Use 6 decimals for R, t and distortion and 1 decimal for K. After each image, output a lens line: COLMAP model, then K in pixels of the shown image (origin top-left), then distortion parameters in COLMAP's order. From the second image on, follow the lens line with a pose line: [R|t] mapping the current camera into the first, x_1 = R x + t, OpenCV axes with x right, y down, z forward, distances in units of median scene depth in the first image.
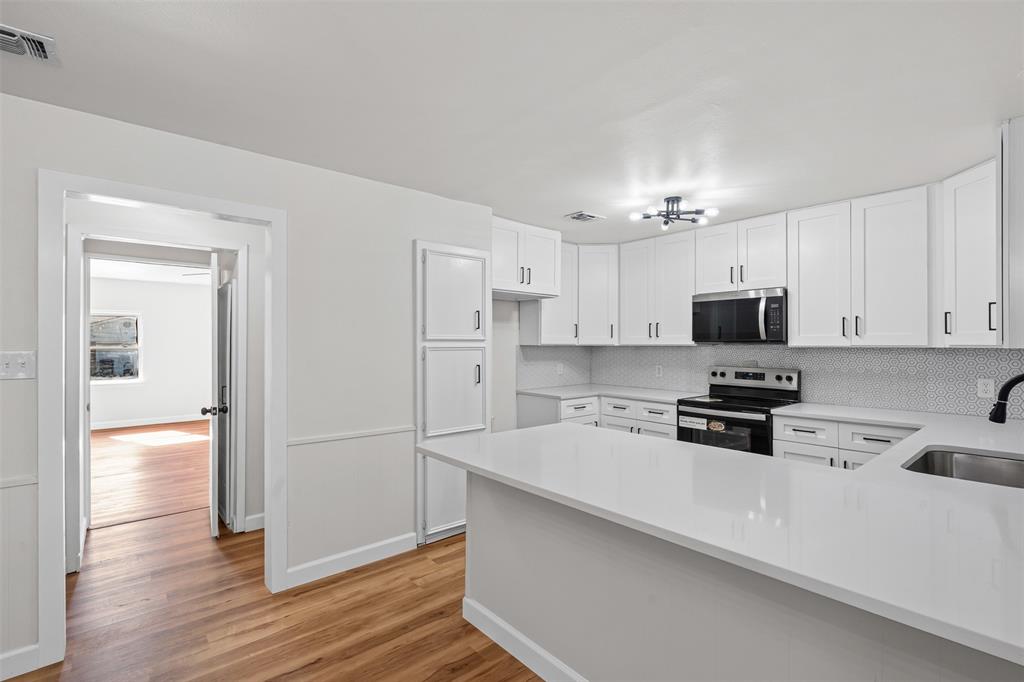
lens RADIAL K [[473.0, 0, 507.5], [0, 473.0, 331.7], [0, 0, 1]] dist [-0.003215, 0.000537]
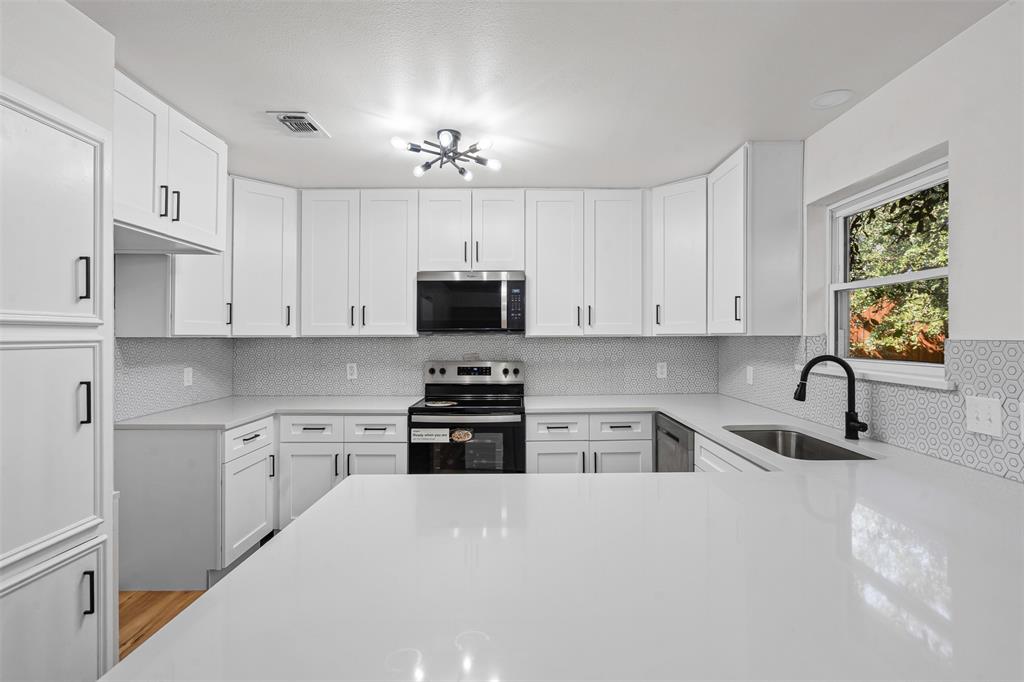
lens RADIAL K [[496.9, 0, 523.7], [0, 496.9, 325.6], [0, 0, 1]] dist [-0.004735, 0.003832]
pose [[0.635604, 0.012669, 0.771911, -0.149524], [-0.014662, 0.999883, -0.004338, 0.014163], [-0.771876, -0.008561, 0.635716, 0.385848]]
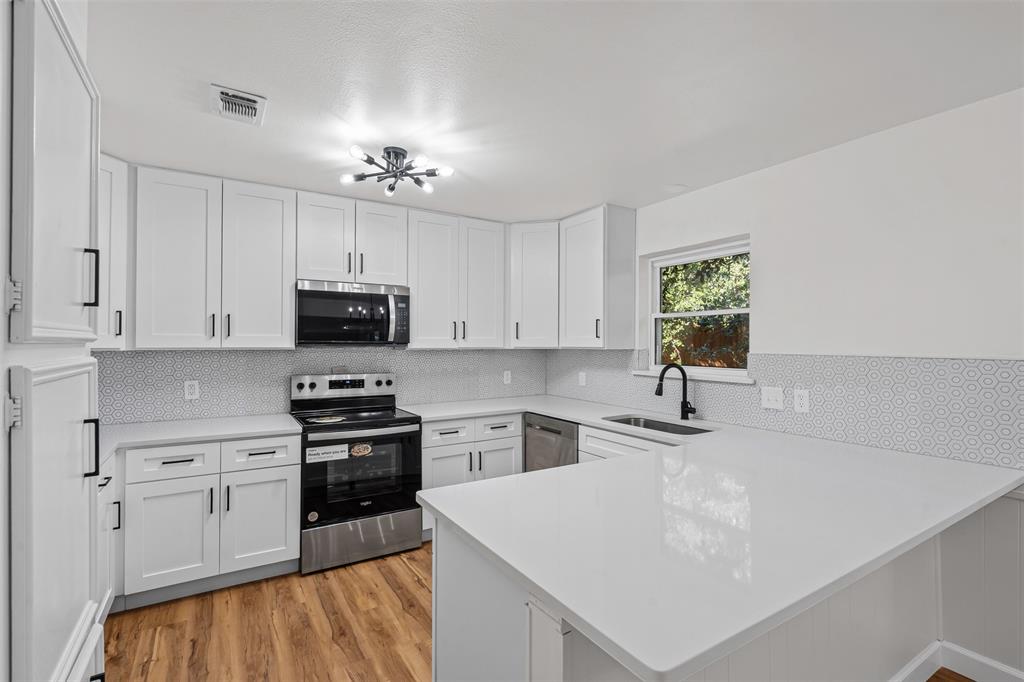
lens RADIAL K [[473.0, 0, 509.1], [0, 473.0, 335.2], [0, 0, 1]] dist [-0.003215, 0.000537]
pose [[0.139236, 0.017365, 0.990107, -0.321876], [-0.025550, 0.999576, -0.013938, 0.010812], [-0.989930, -0.023357, 0.139620, 0.653709]]
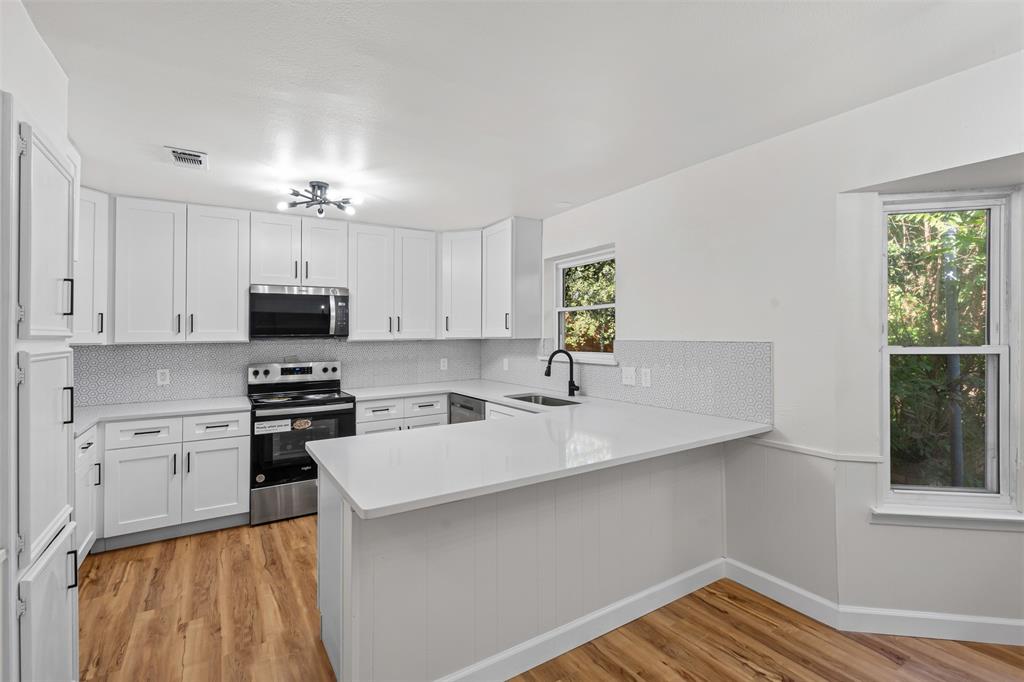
lens RADIAL K [[473.0, 0, 509.6], [0, 473.0, 319.2], [0, 0, 1]] dist [-0.003215, 0.000537]
pose [[0.138378, 0.029584, 0.989937, -0.472359], [-0.012122, 0.999529, -0.028176, 0.006707], [-0.990305, -0.008101, 0.138672, 0.451086]]
